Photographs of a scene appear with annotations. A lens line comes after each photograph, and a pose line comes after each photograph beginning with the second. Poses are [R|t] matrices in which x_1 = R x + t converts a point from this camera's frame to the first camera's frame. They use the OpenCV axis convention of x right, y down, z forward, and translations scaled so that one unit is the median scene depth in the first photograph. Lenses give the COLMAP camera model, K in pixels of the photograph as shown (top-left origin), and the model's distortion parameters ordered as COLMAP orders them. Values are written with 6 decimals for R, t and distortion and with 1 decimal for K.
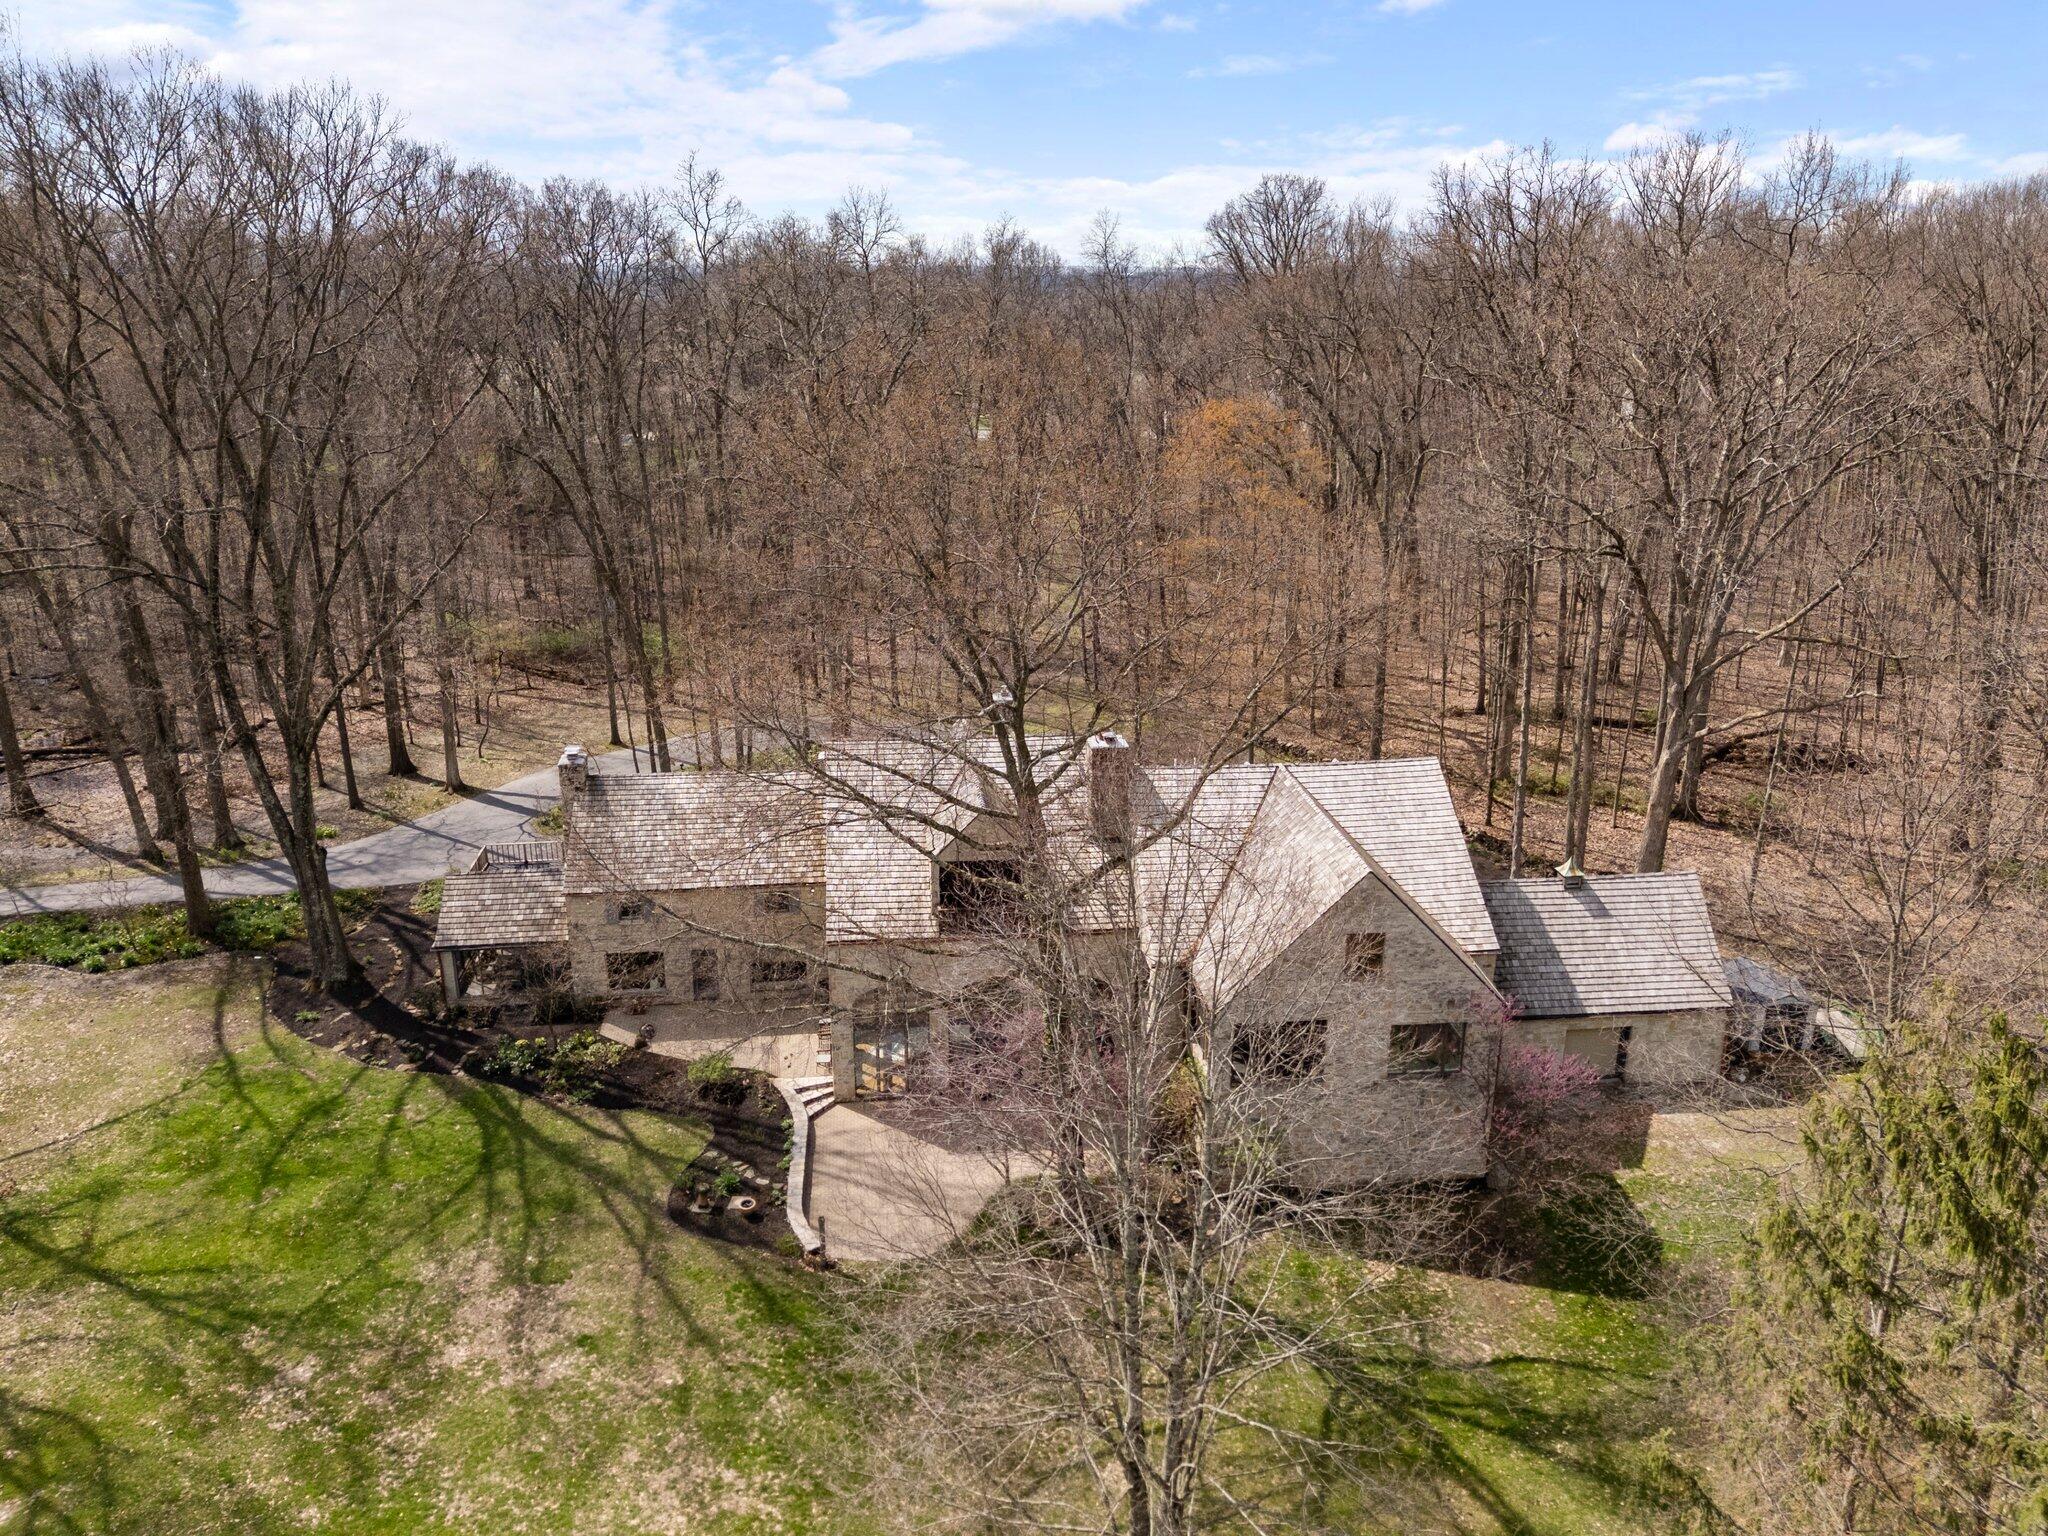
lens RADIAL K [[1421.9, 0, 1018.8], [0, 1421.9, 769.5], [0, 0, 1]] dist [0.005387, -0.006981]
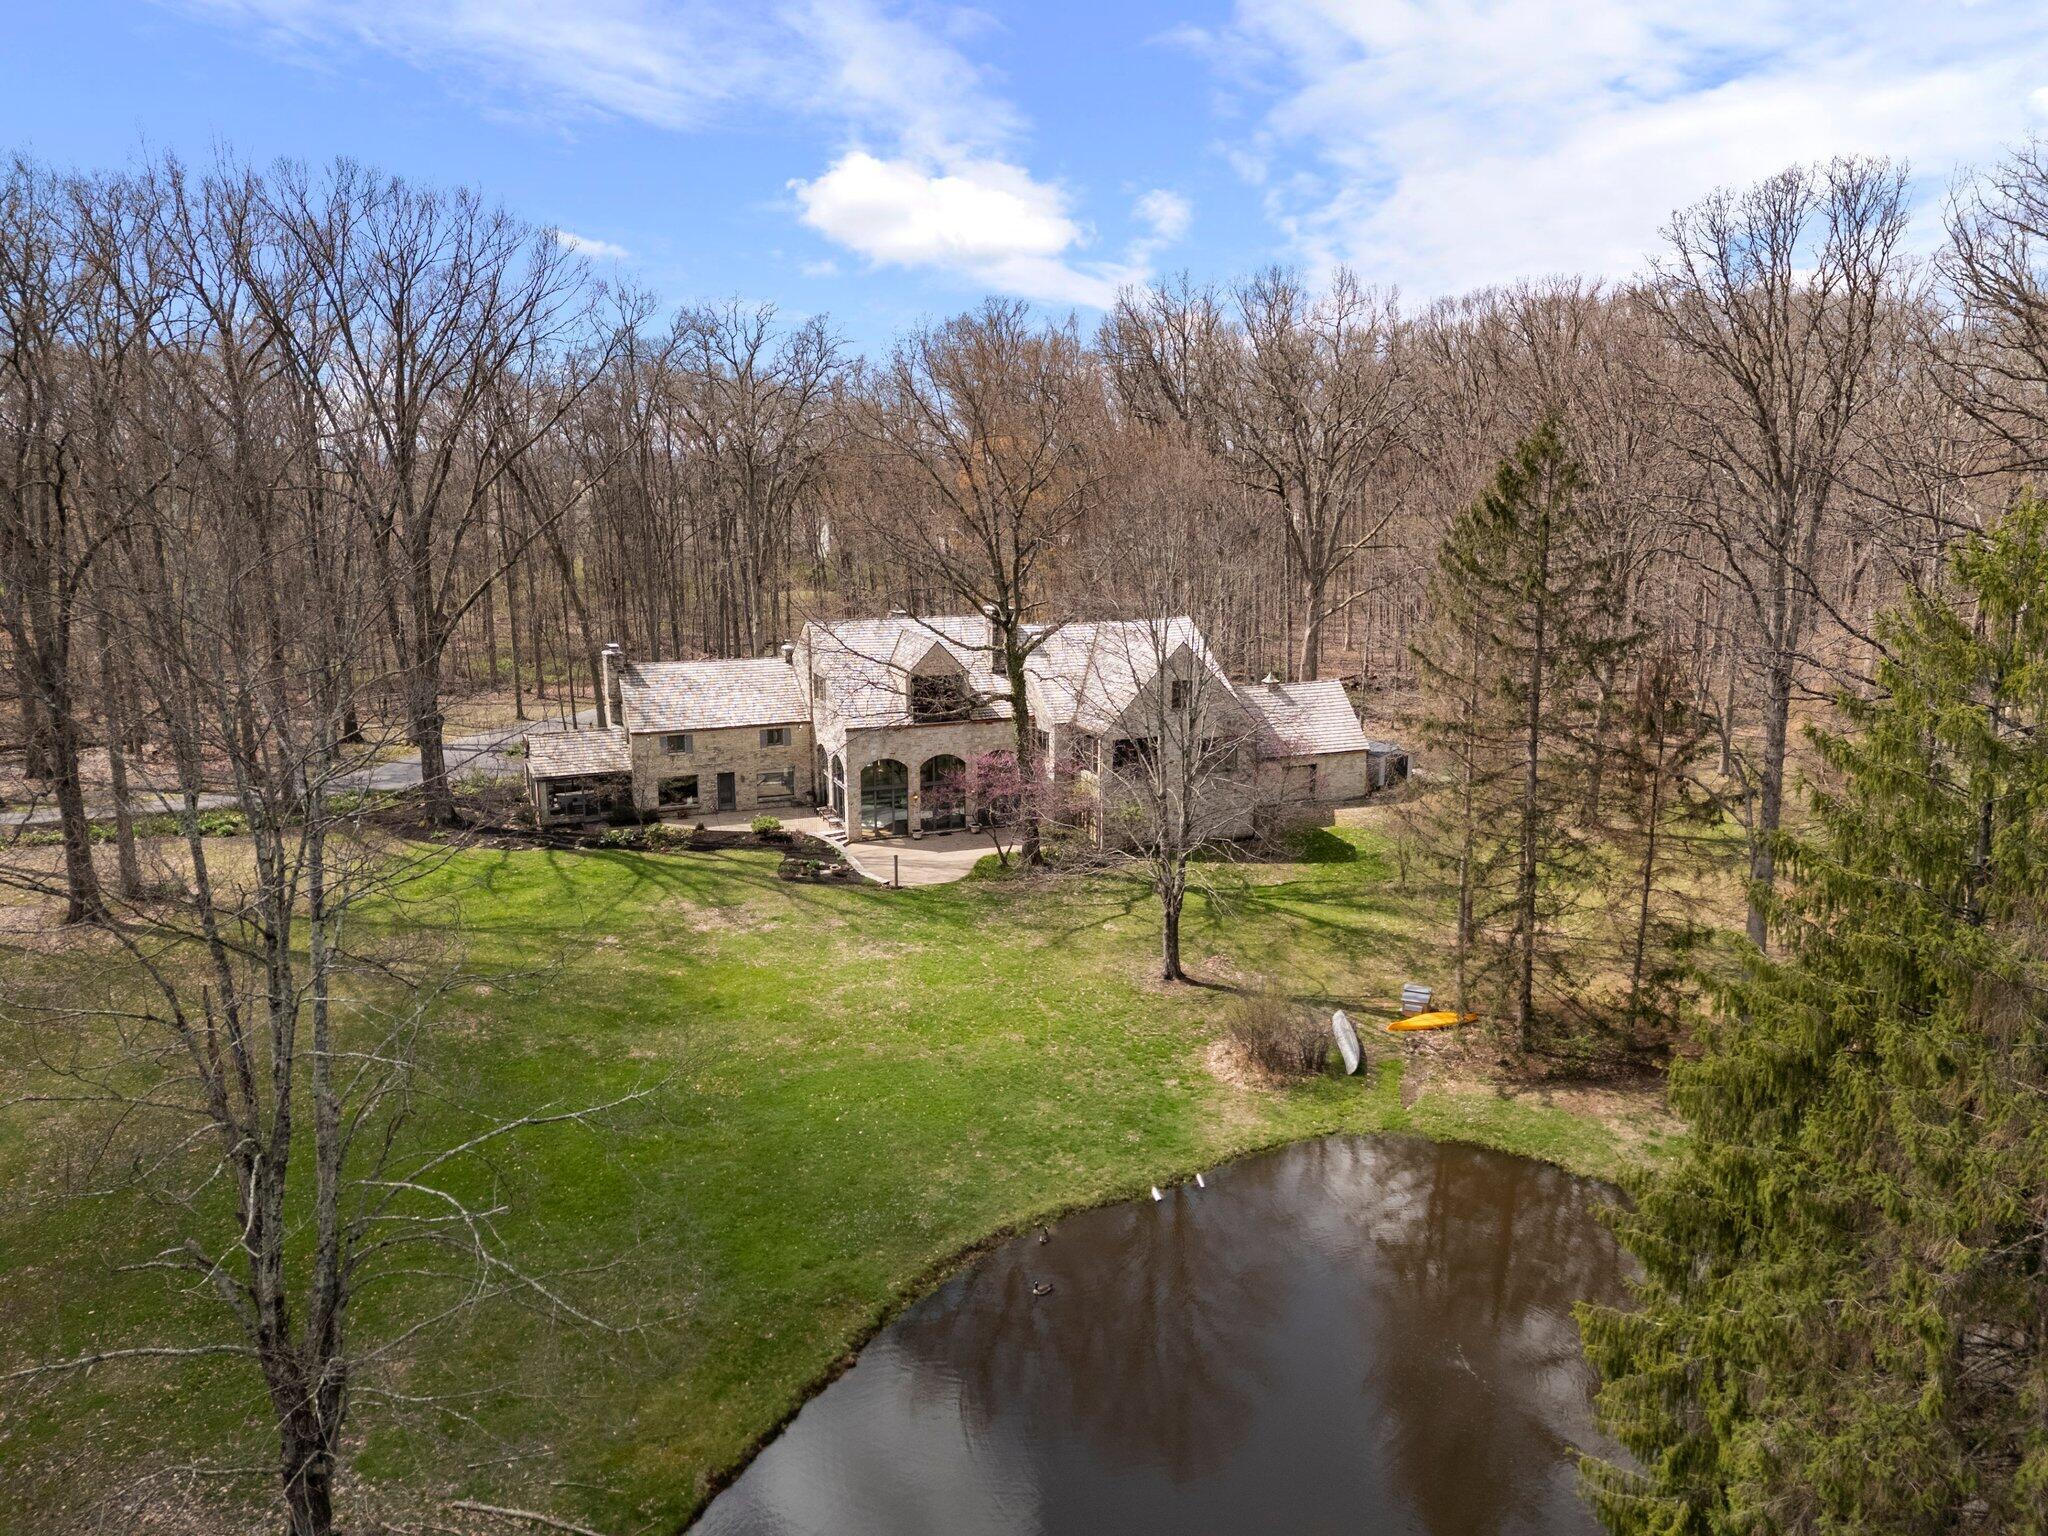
lens RADIAL K [[1421.9, 0, 1030.1], [0, 1421.9, 766.8], [0, 0, 1]] dist [0.005387, -0.006981]
pose [[0.955030, -0.056793, 0.291018, -0.391977], [0.092562, 0.989540, -0.110646, 0.348572], [-0.281690, 0.132607, 0.950298, -0.513635]]
